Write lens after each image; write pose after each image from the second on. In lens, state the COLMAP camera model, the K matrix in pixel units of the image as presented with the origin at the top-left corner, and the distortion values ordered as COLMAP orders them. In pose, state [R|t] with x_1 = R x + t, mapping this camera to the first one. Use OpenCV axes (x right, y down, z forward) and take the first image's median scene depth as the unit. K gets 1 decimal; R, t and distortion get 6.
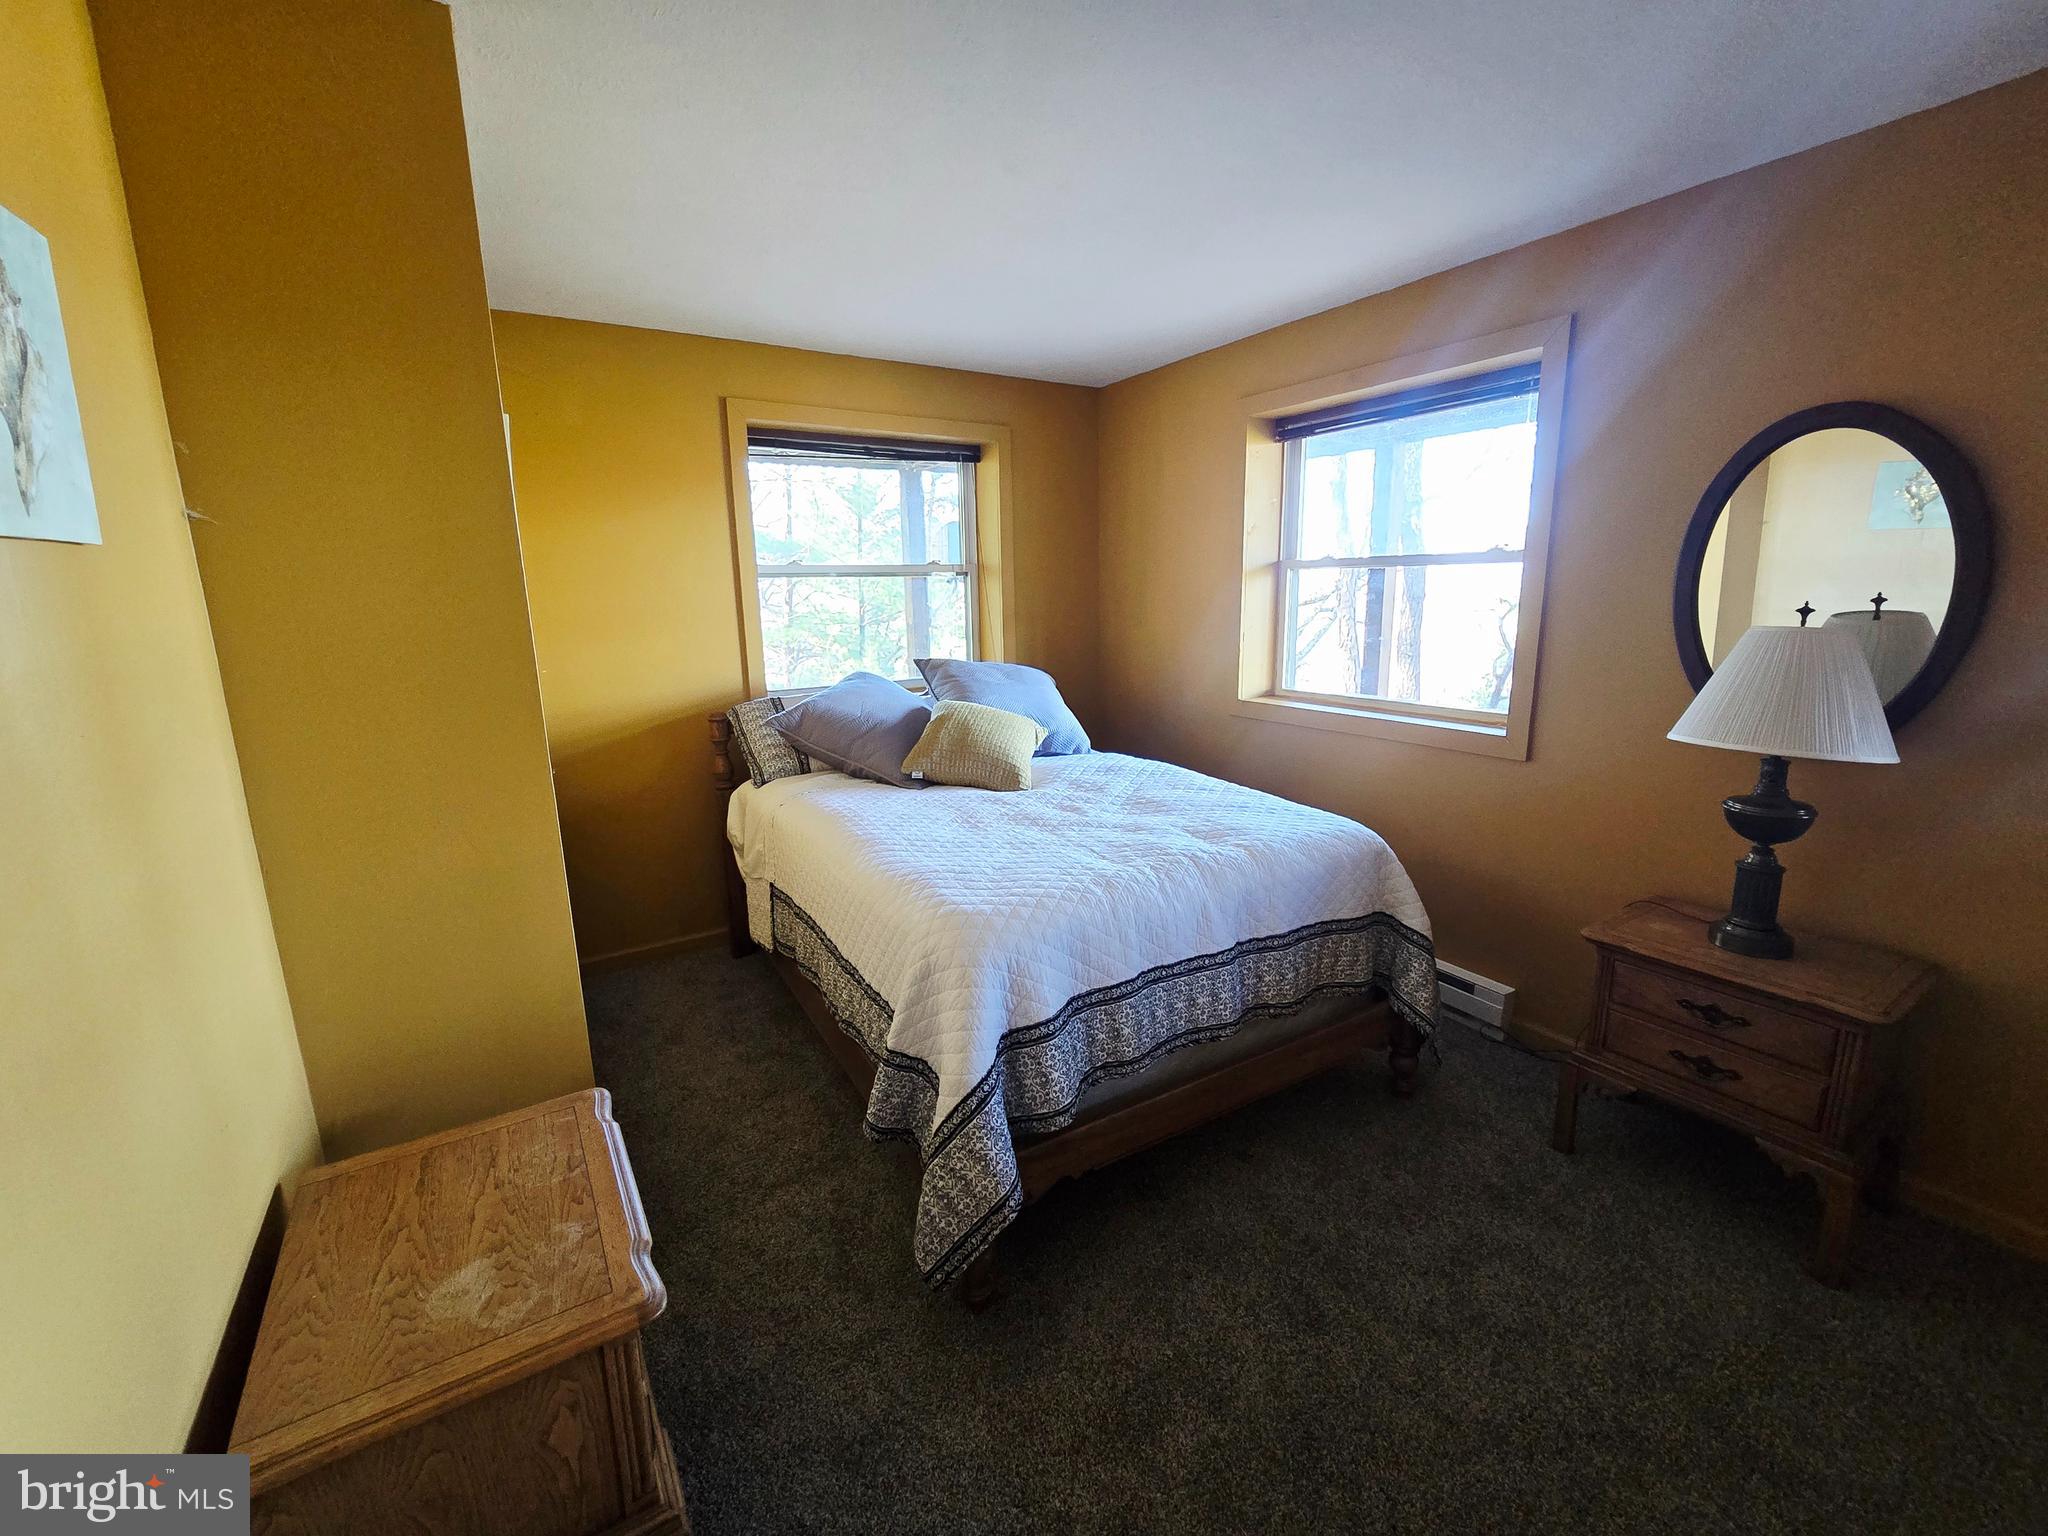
lens RADIAL K [[840.7, 0, 1035.1], [0, 840.7, 764.8], [0, 0, 1]] dist [-0.007181, 0.000508]
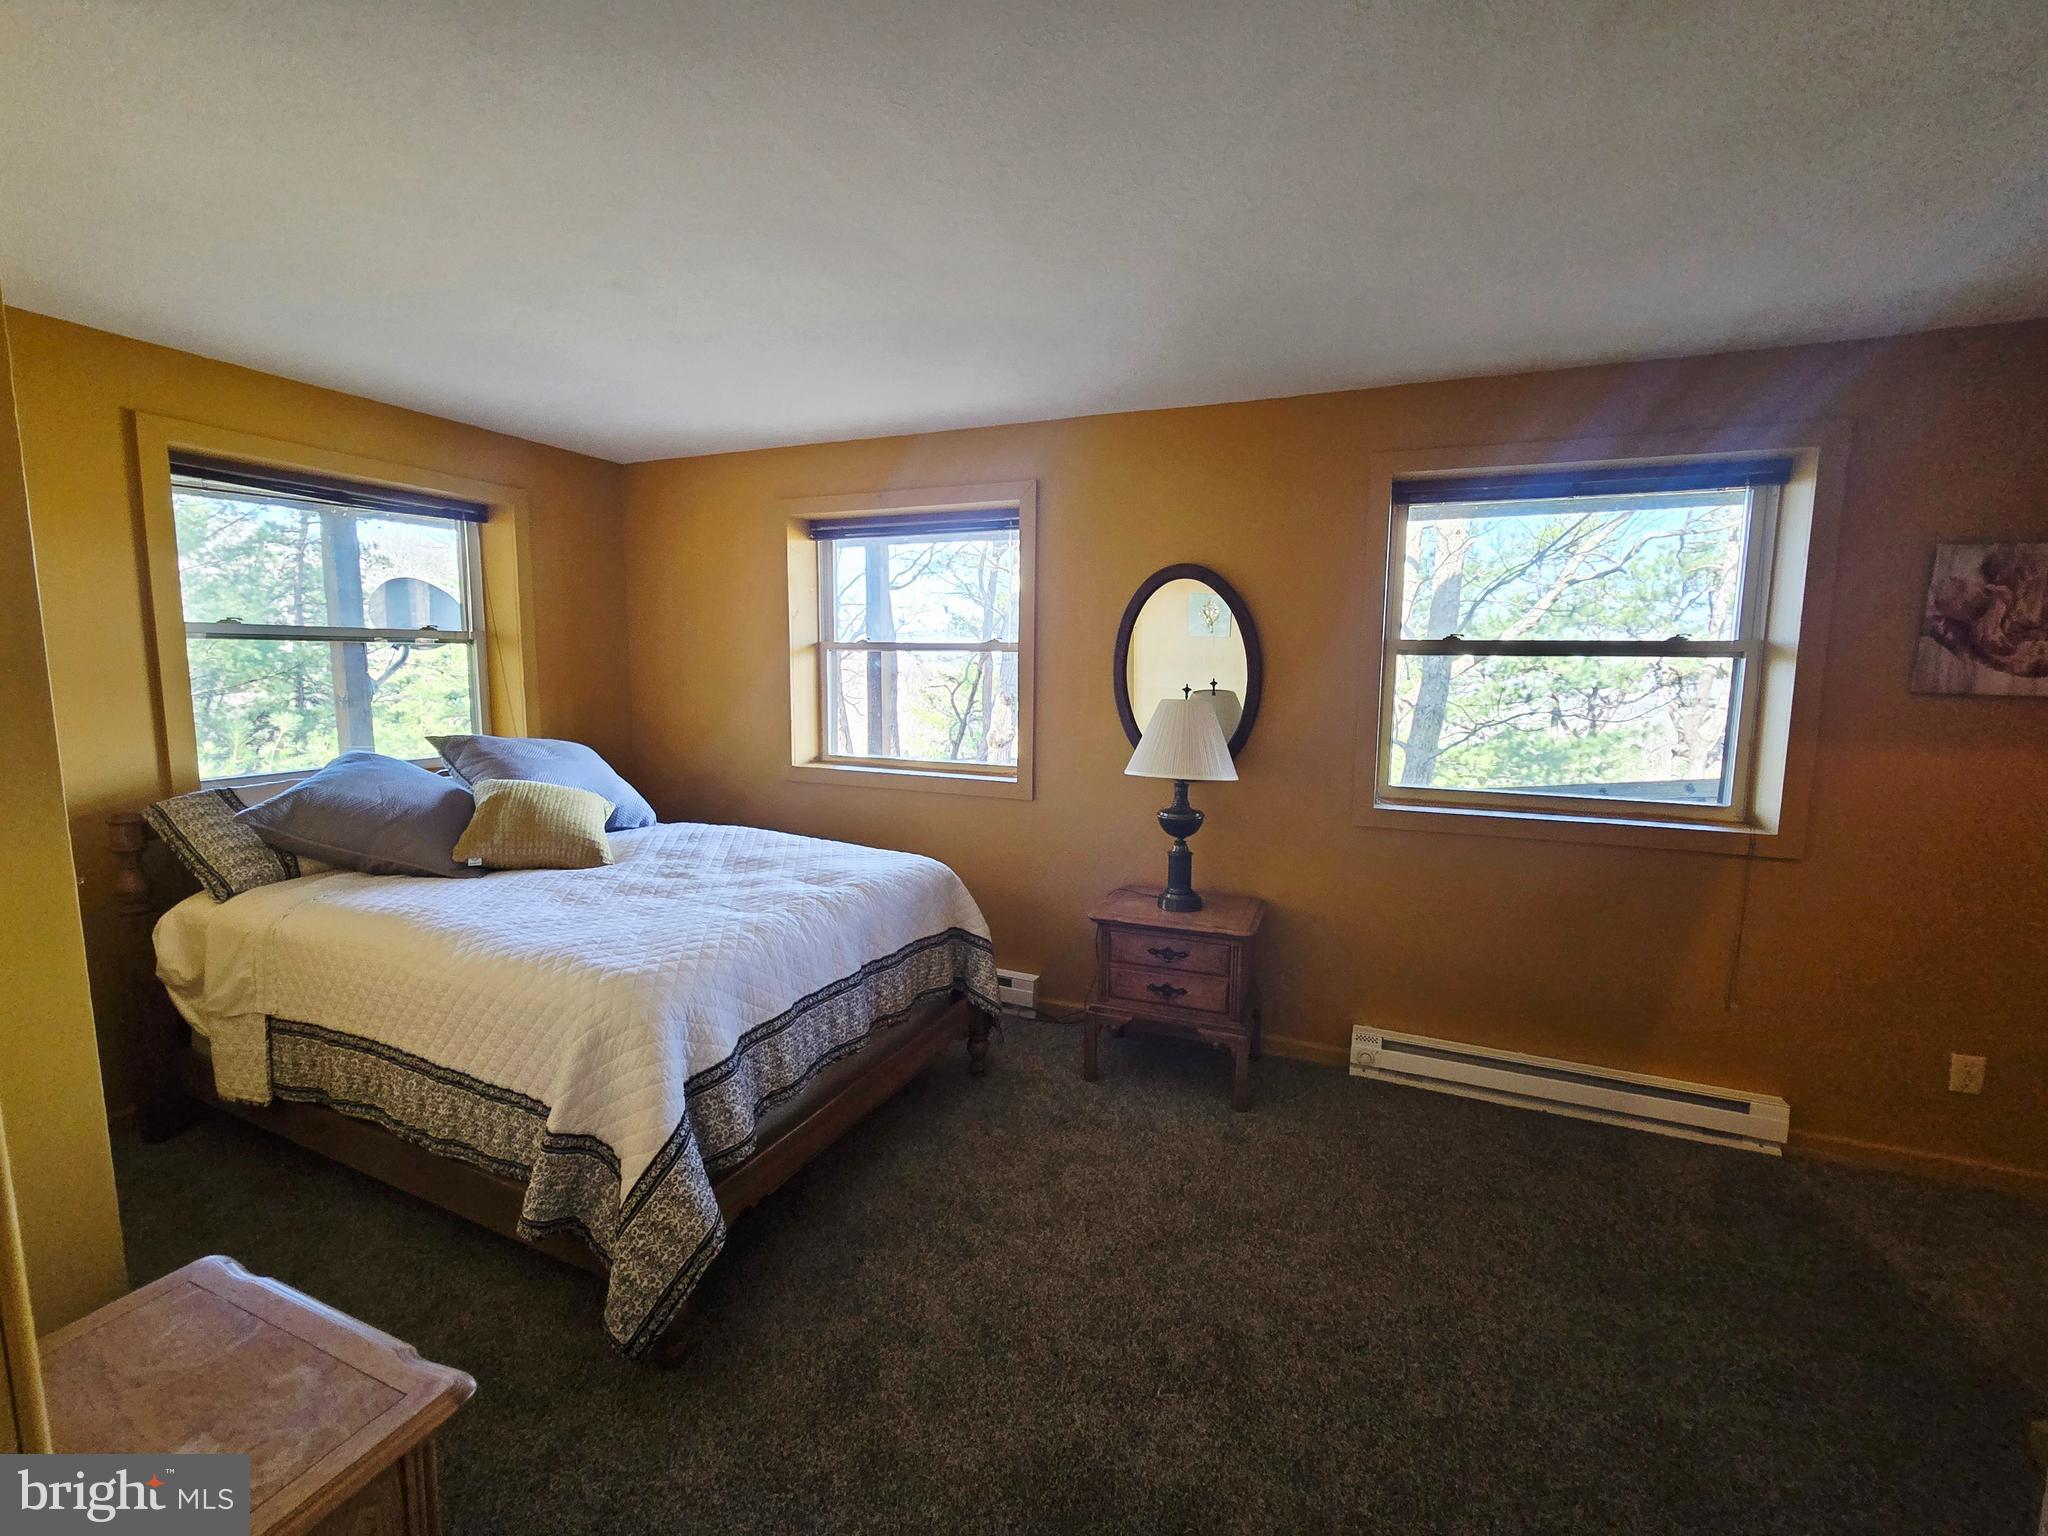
lens RADIAL K [[840.7, 0, 1035.1], [0, 840.7, 764.8], [0, 0, 1]] dist [-0.007181, 0.000508]
pose [[0.817012, -0.043301, 0.574993, -0.221712], [0.092982, 0.994020, -0.057262, 0.021703], [-0.569075, 0.100248, 0.816152, -0.122852]]
